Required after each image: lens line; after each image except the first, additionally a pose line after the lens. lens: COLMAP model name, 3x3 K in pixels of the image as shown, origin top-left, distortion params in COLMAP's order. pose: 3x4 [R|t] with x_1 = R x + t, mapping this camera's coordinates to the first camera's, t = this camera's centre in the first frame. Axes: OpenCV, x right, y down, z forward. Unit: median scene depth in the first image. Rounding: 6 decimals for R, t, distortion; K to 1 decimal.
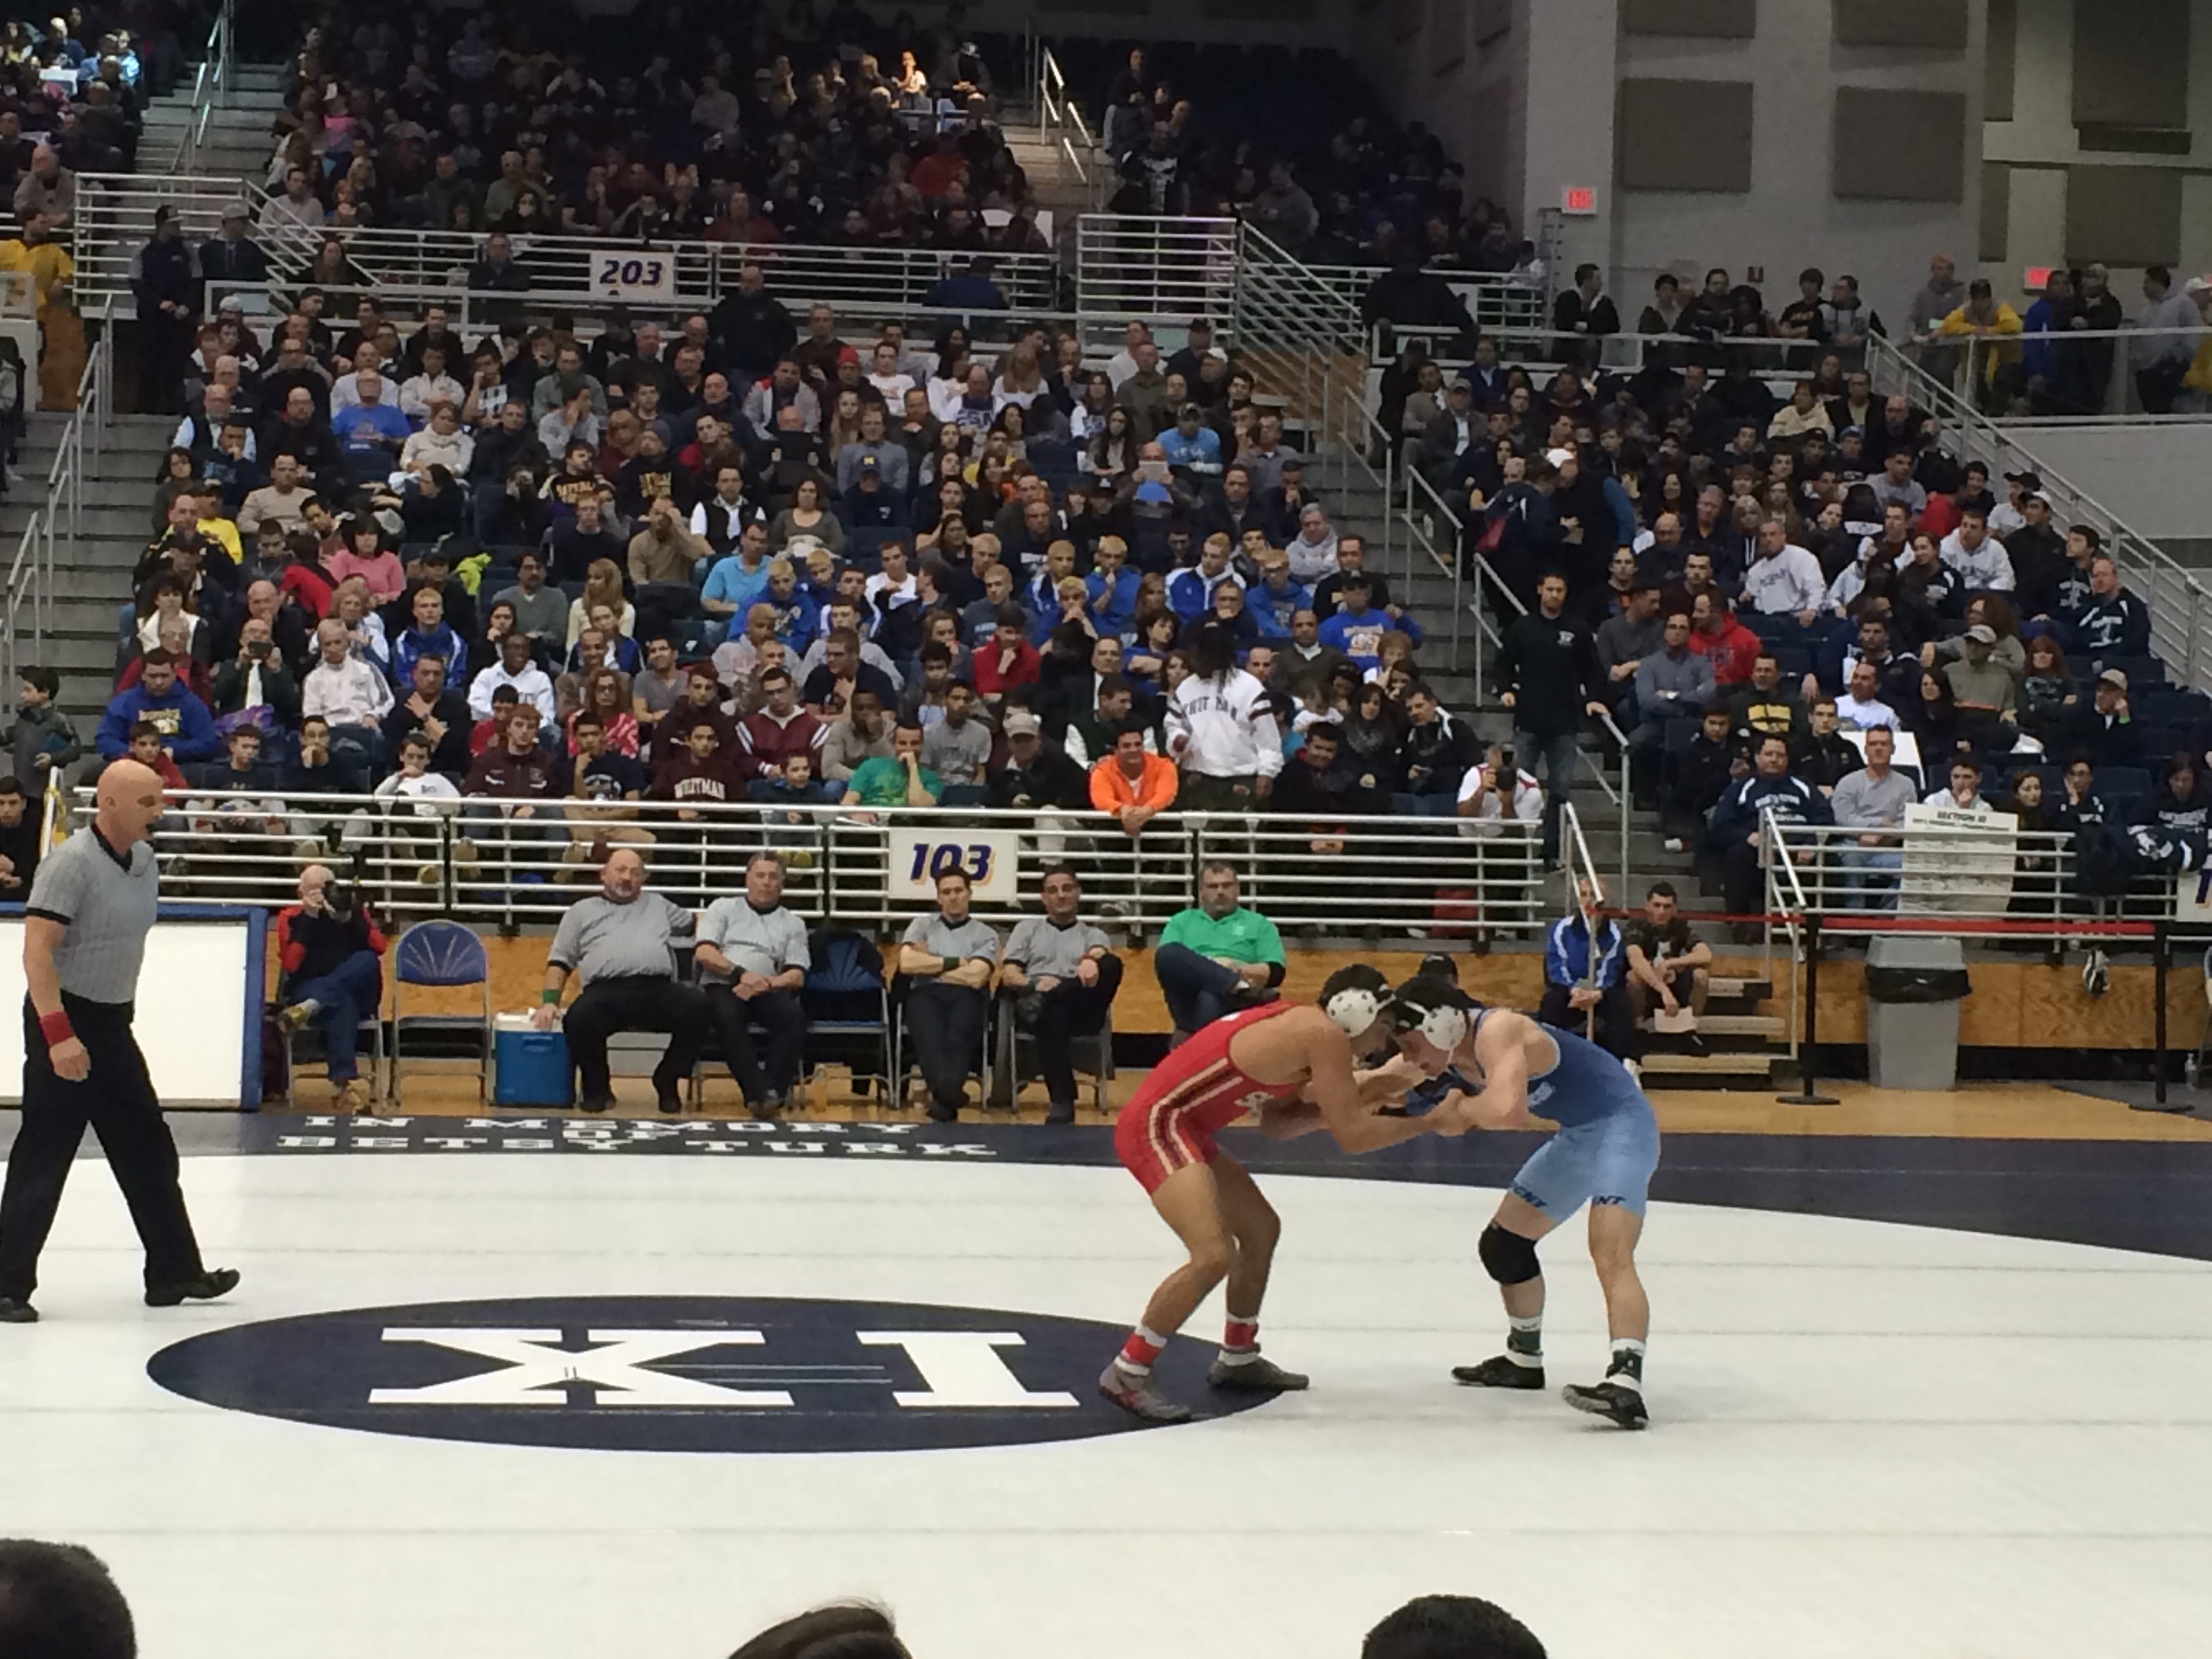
lens RADIAL K [[4667.9, 0, 1117.2], [0, 4667.9, 825.5], [0, 0, 1]] dist [0.055817, 0.000000]
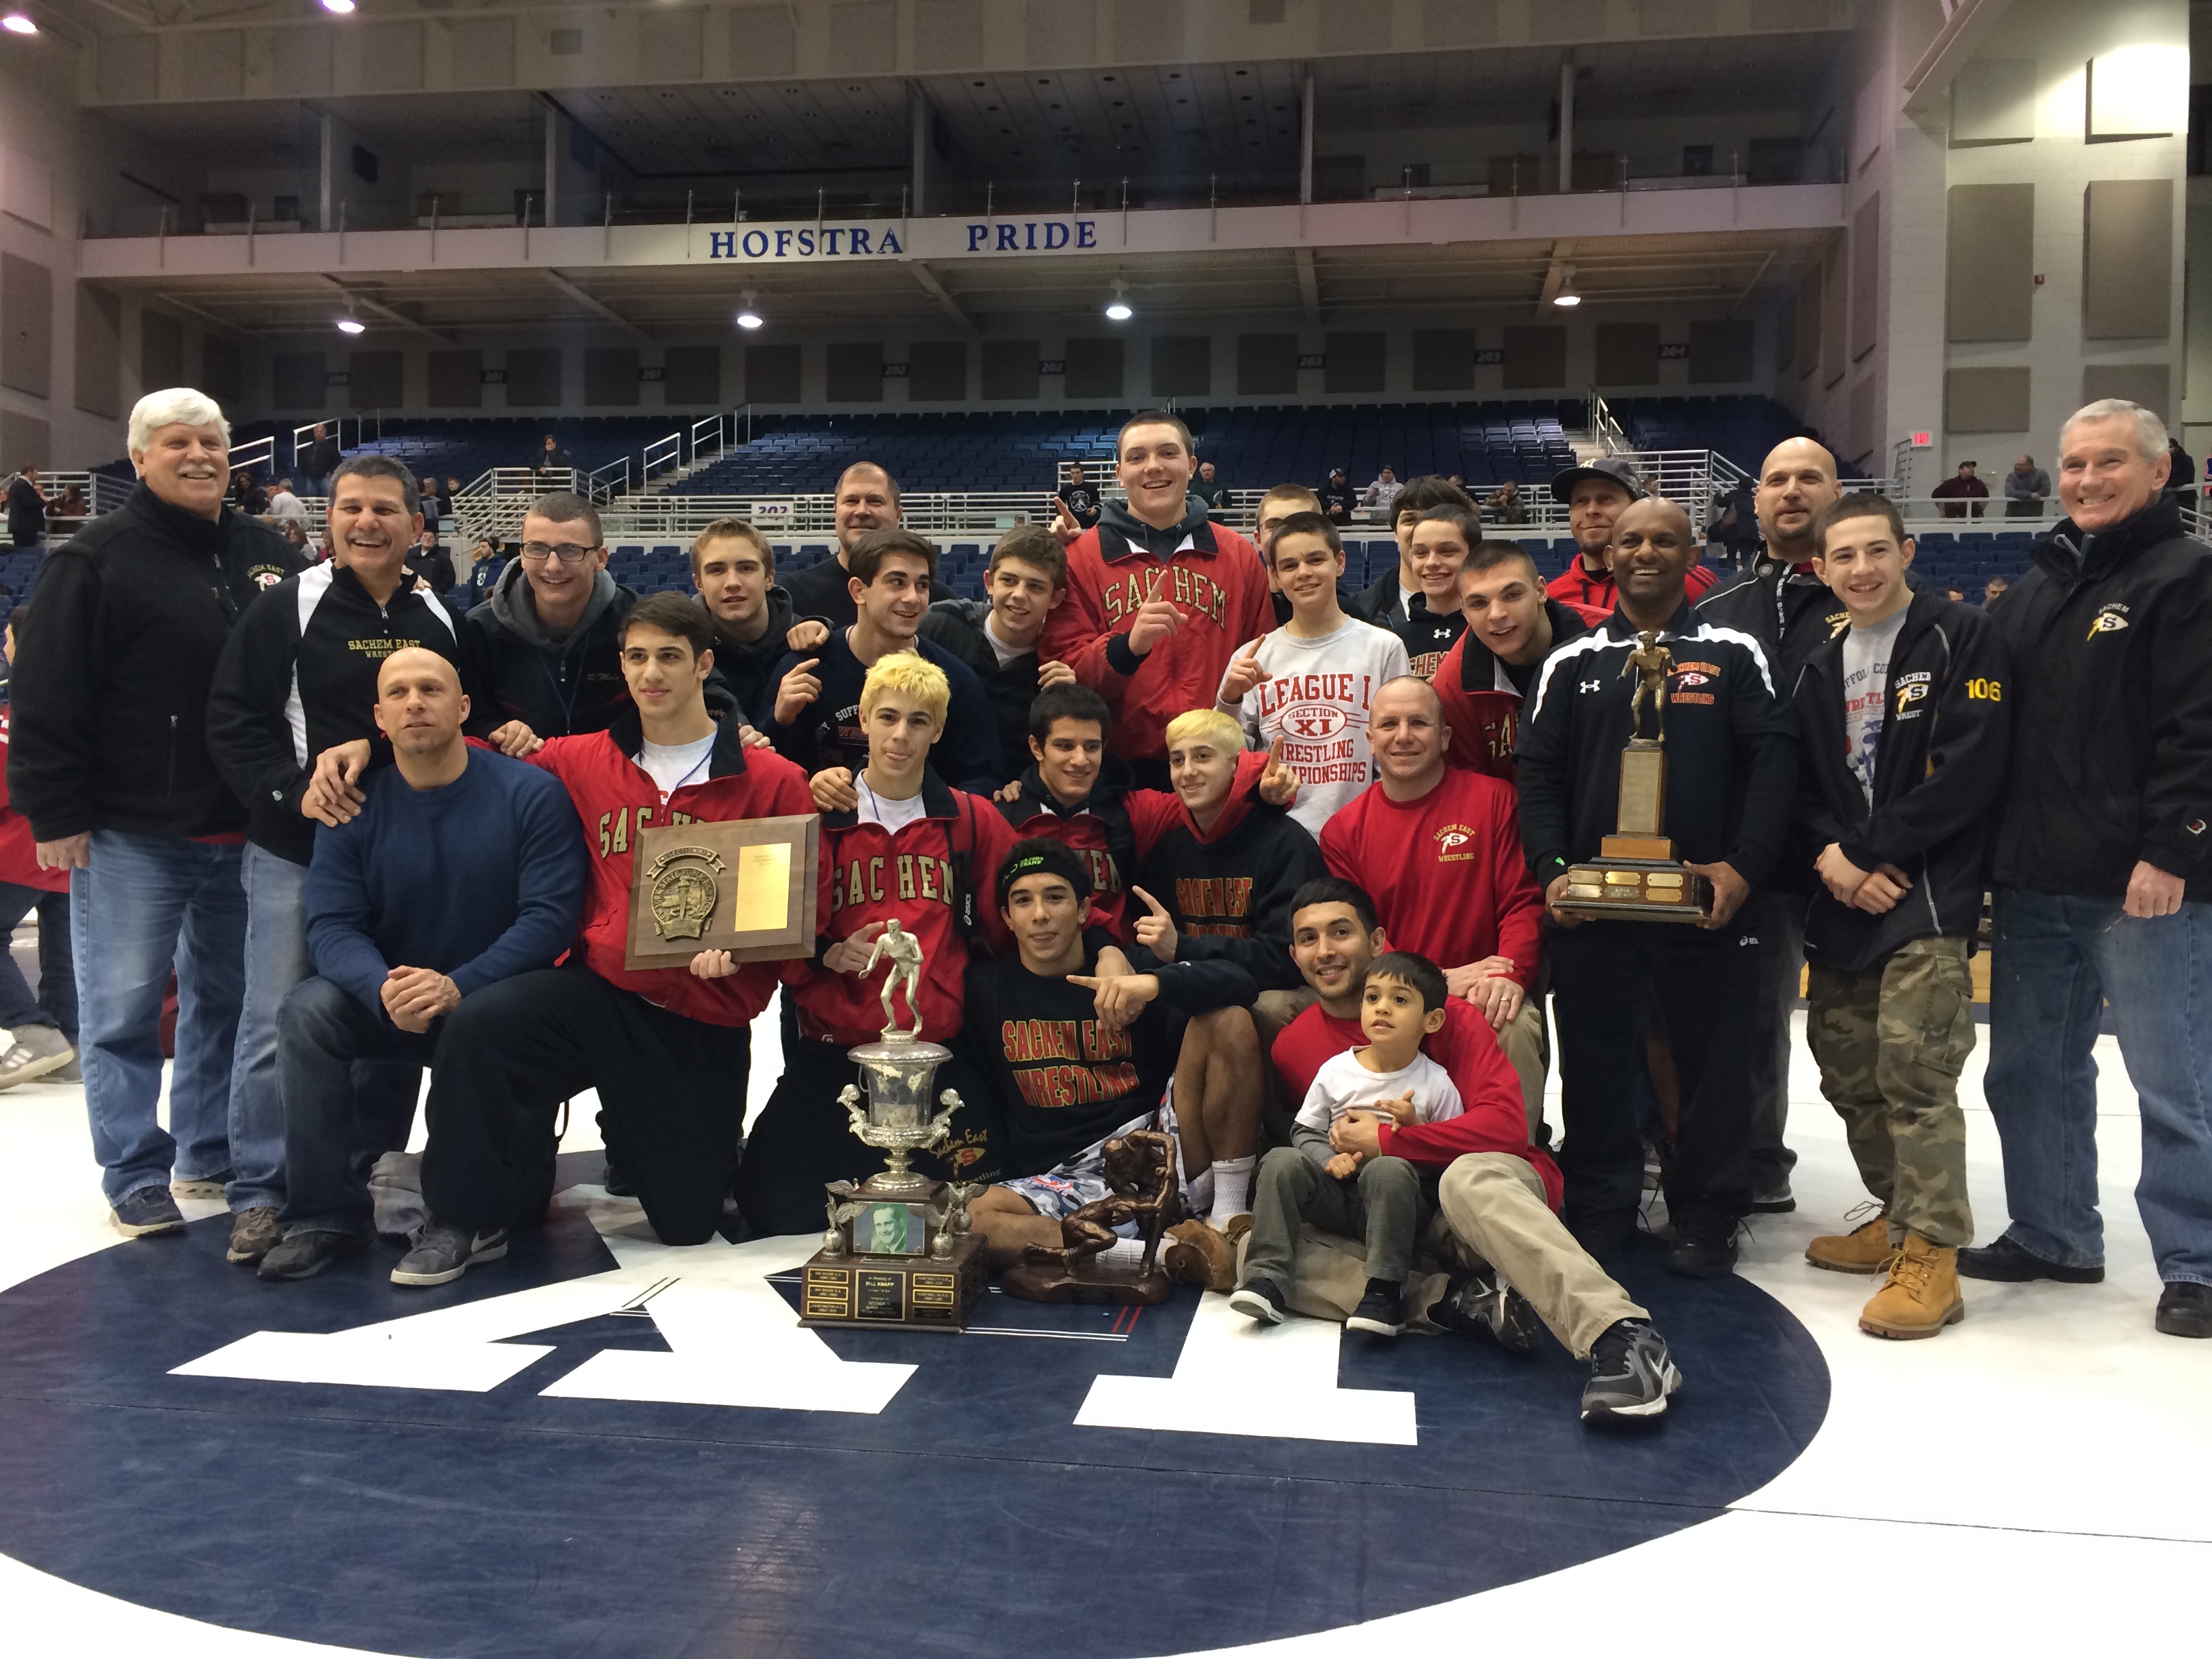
lens RADIAL K [[1887.1, 0, 1096.2], [0, 1887.1, 825.2], [0, 0, 1]] dist [0.064152, -0.092370]
pose [[0.958672, -0.010883, -0.284306, 0.201063], [0.006343, 0.999837, -0.016885, 0.504506], [0.284444, 0.014384, 0.958585, 7.642383]]
